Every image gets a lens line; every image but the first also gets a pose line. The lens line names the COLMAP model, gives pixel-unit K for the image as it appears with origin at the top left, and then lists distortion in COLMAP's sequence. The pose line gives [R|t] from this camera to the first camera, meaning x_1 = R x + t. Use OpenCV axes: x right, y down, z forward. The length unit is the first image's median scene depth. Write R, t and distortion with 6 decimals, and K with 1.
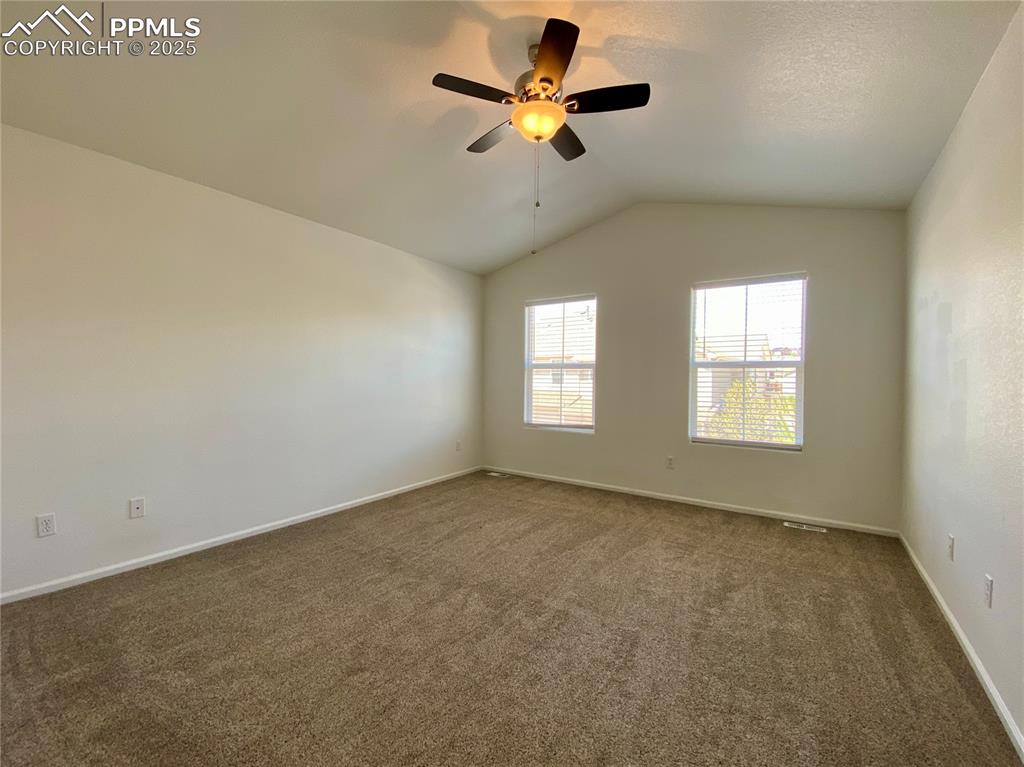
lens RADIAL K [[411.4, 0, 513.4], [0, 411.4, 382.9], [0, 0, 1]] dist [0.038418, -0.026197]
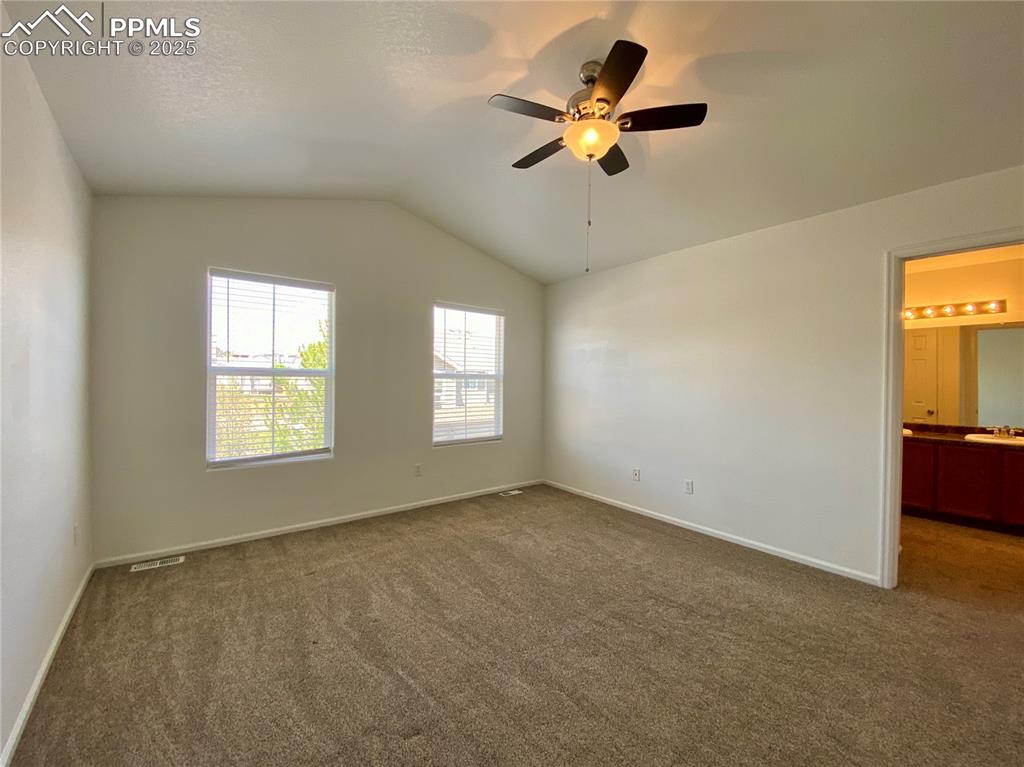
lens RADIAL K [[409.6, 0, 506.7], [0, 409.6, 382.8], [0, 0, 1]] dist [0.038633, -0.028704]
pose [[0.354905, -0.016704, 0.934753, -0.549193], [0.008319, 0.999857, 0.014709, -0.042568], [-0.934865, 0.002556, 0.354994, 0.483287]]
